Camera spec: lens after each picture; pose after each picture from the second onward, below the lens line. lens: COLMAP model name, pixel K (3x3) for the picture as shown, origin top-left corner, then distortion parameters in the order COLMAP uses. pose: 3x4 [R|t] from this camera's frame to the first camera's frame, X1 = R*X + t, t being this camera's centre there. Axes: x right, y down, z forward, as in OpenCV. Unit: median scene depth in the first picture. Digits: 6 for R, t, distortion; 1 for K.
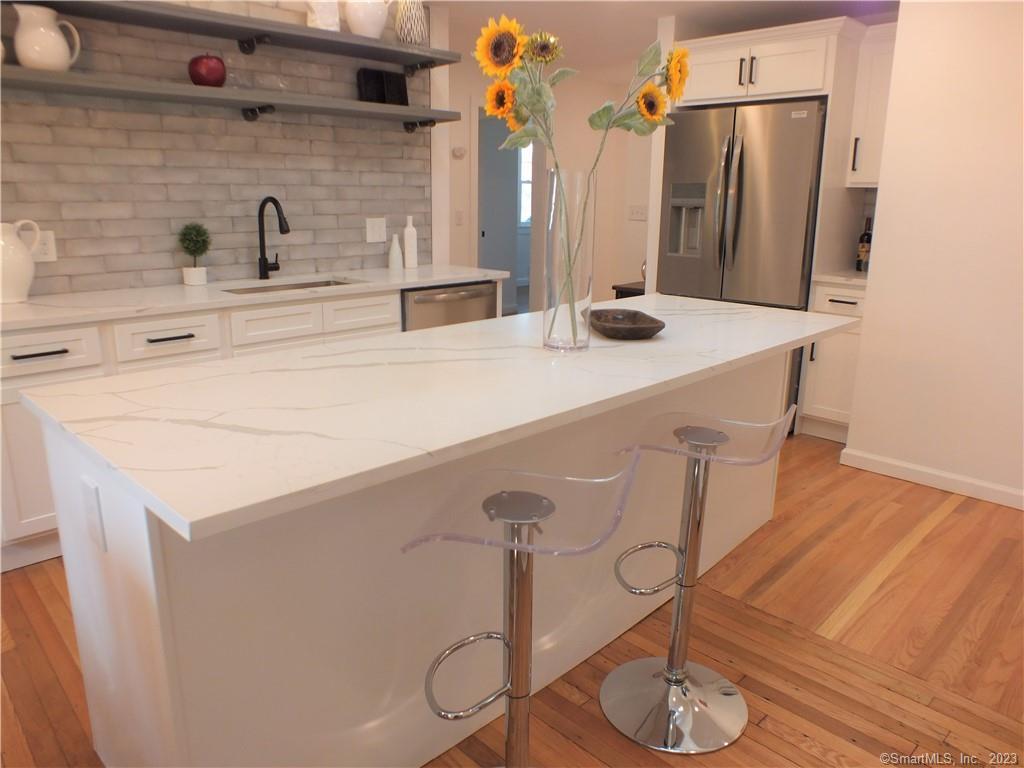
lens RADIAL K [[734.1, 0, 476.3], [0, 734.1, 362.5], [0, 0, 1]] dist [-0.081786, 0.044043]
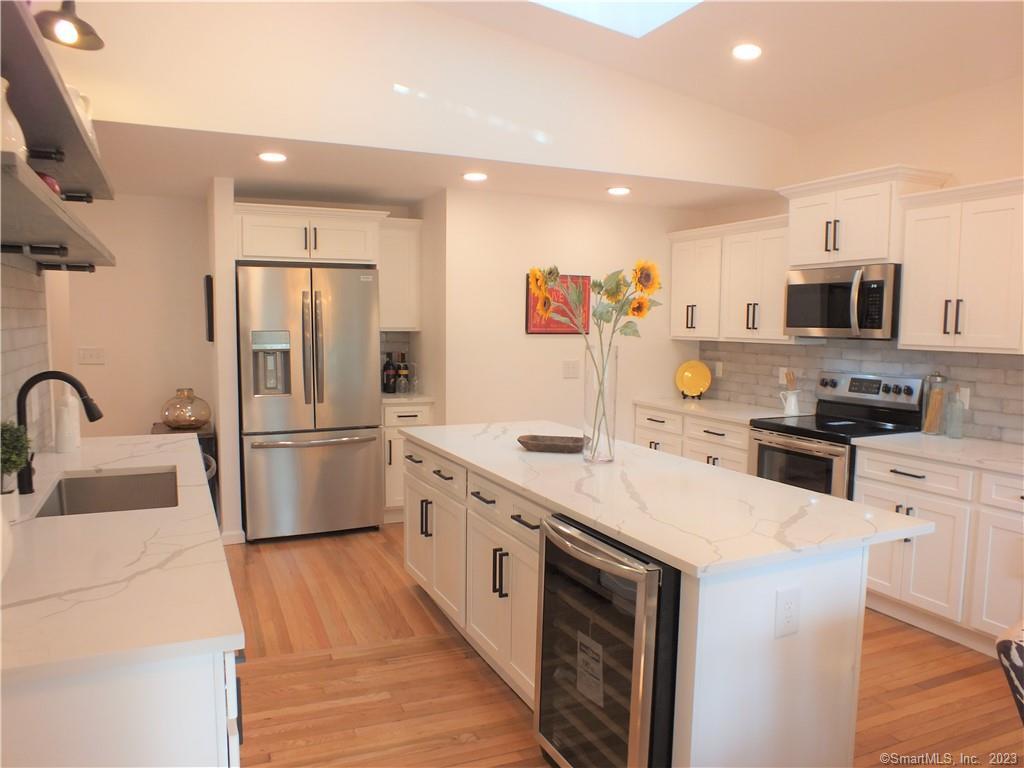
lens RADIAL K [[734.1, 0, 510.7], [0, 734.1, 397.3], [0, 0, 1]] dist [-0.081786, 0.044043]
pose [[0.336212, -0.103013, 0.936136, -0.807963], [0.198918, 0.979343, 0.036326, -0.145980], [-0.920540, 0.174001, 0.349758, 0.370160]]
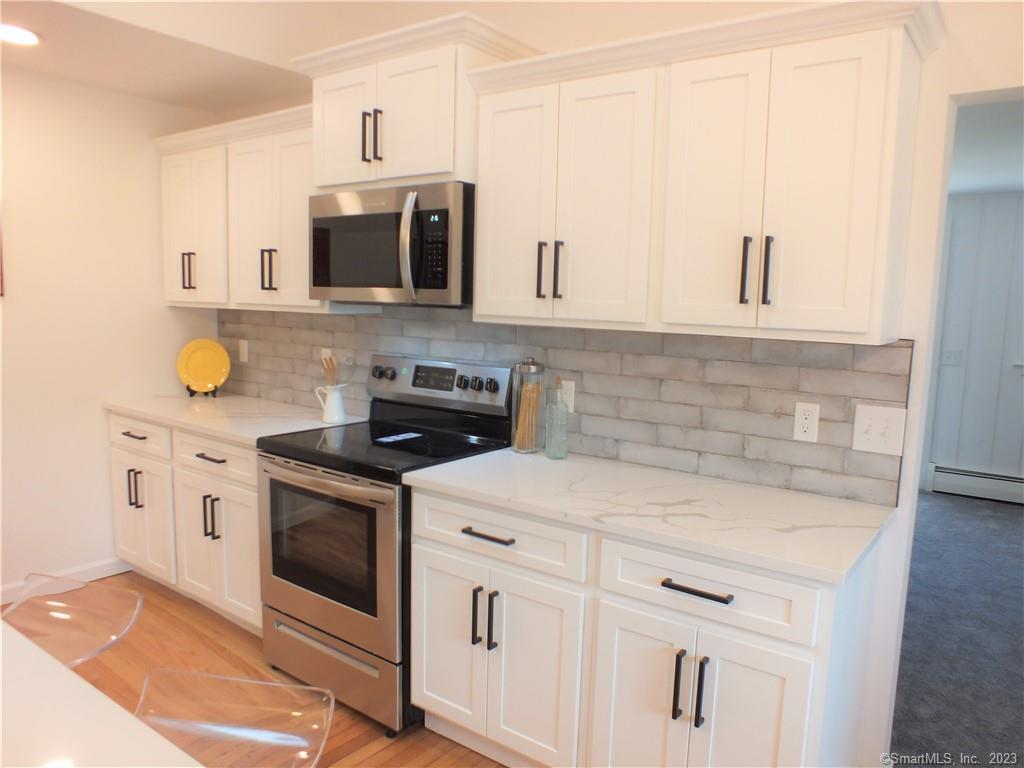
lens RADIAL K [[734.1, 0, 515.5], [0, 734.1, 386.4], [0, 0, 1]] dist [-0.081786, 0.044043]
pose [[-0.161329, -0.133609, 0.977815, -0.281371], [0.182822, 0.969598, 0.162650, -0.108379], [-0.969819, 0.205006, -0.131997, 0.264632]]
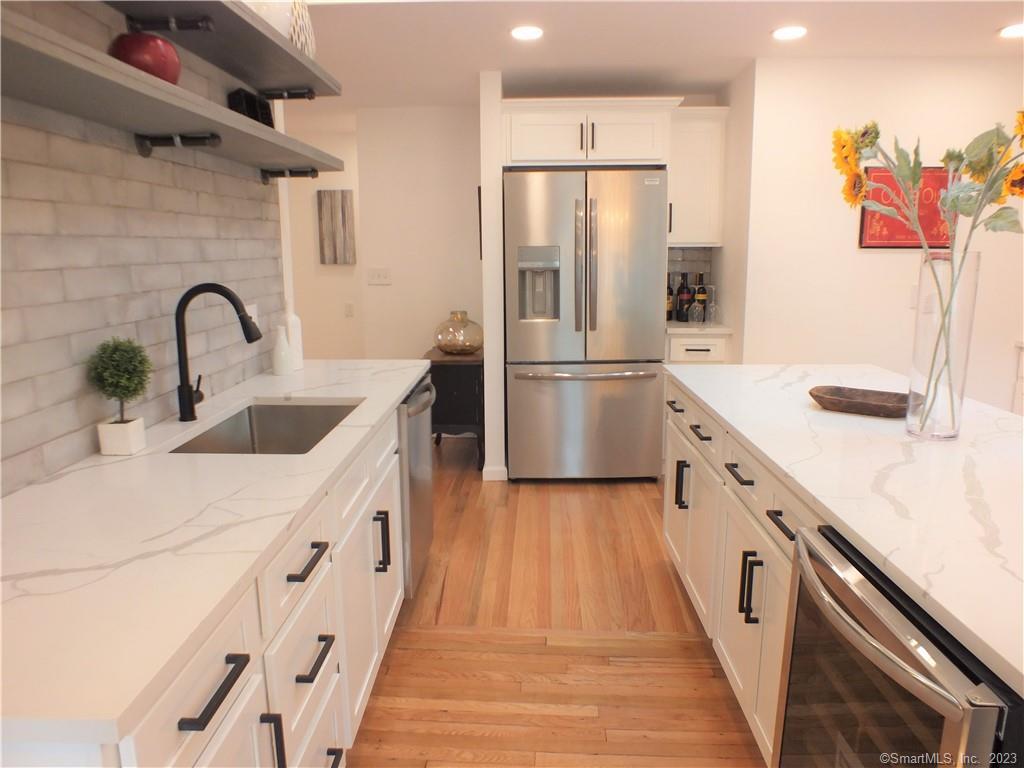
lens RADIAL K [[734.1, 0, 515.8], [0, 734.1, 398.0], [0, 0, 1]] dist [-0.081786, 0.044043]
pose [[0.718562, -0.153470, 0.678319, -0.540688], [0.167146, 0.984869, 0.045764, -0.123143], [-0.675079, 0.080494, 0.733341, 0.405588]]
